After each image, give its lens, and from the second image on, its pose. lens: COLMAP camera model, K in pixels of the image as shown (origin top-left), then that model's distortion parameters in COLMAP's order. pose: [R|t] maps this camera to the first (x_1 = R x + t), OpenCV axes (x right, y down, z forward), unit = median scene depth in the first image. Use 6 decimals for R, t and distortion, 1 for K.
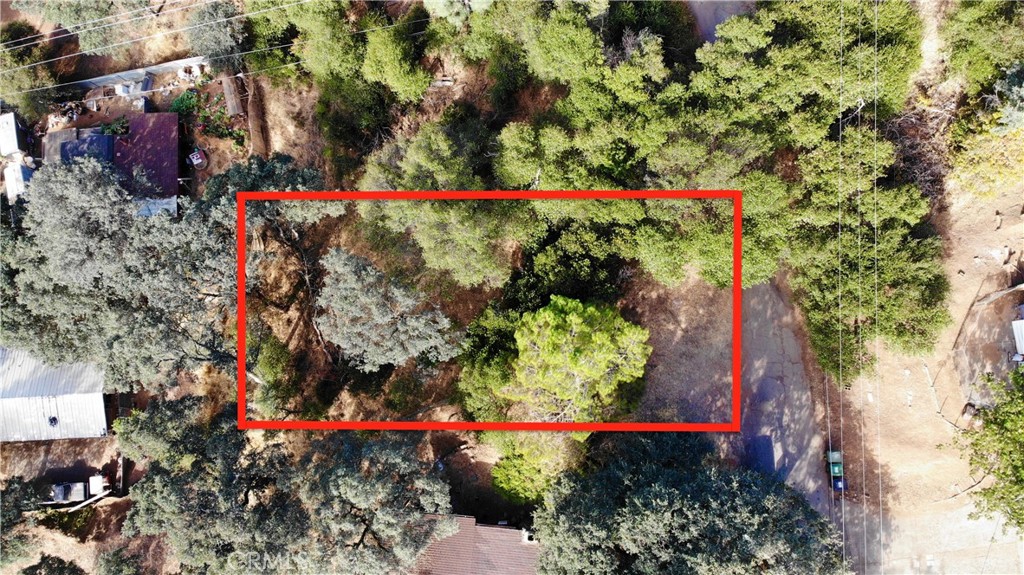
lens RADIAL K [[713.6, 0, 512.0], [0, 713.6, 287.5], [0, 0, 1]] dist [0.104443, -0.259917]
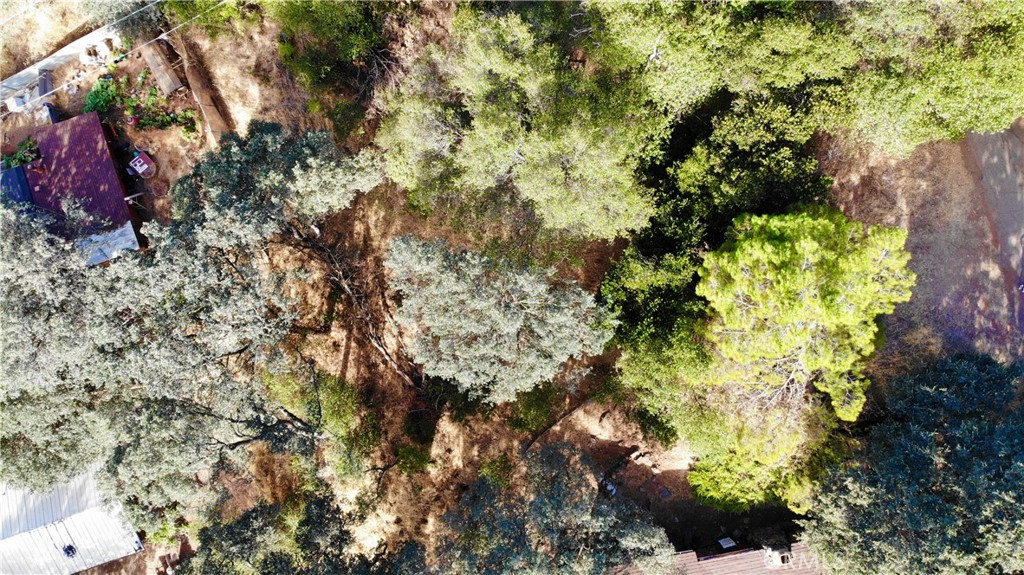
lens RADIAL K [[696.3, 0, 494.8], [0, 696.3, 281.8], [0, 0, 1]] dist [0.095561, -0.207208]
pose [[0.962242, -0.271975, 0.010940, -0.162278], [0.269358, 0.957232, 0.105609, -0.053887], [-0.039195, -0.098675, 0.994348, 0.324860]]
